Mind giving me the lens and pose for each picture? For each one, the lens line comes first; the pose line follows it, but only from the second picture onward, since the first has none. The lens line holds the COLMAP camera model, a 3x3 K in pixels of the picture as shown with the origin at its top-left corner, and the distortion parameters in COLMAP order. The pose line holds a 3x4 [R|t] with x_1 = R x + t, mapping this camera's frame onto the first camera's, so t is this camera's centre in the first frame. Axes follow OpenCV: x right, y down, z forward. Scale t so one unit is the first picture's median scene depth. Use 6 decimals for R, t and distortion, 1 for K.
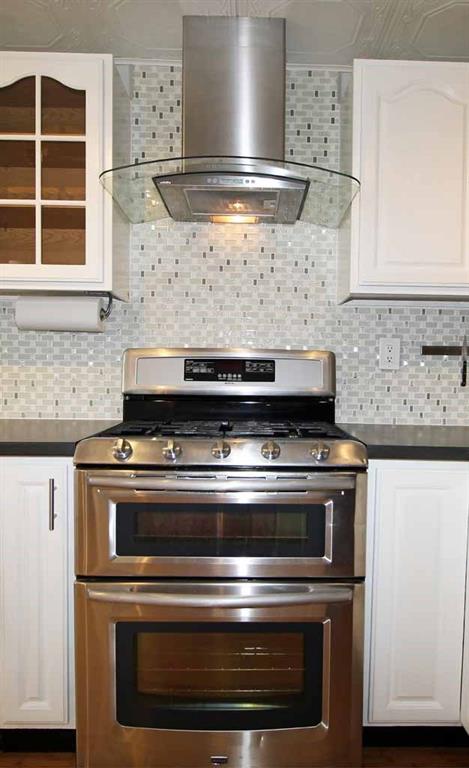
lens RADIAL K [[542.8, 0, 240.5], [0, 542.8, 385.4], [0, 0, 1]] dist [0.030677, -0.001787]
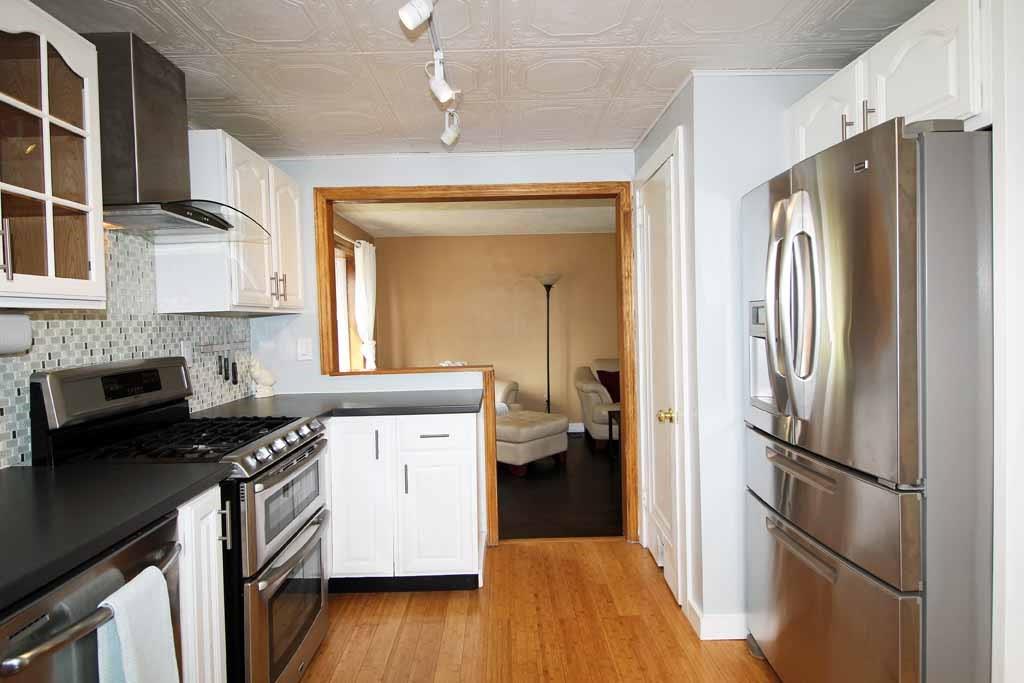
lens RADIAL K [[609.5, 0, 511.0], [0, 609.5, 351.4], [0, 0, 1]] dist [0.004866, -0.000366]
pose [[-0.004805, -0.070324, 0.997513, -1.121527], [0.051185, 0.996199, 0.070478, -0.128809], [-0.998678, 0.051397, -0.001187, 0.313835]]
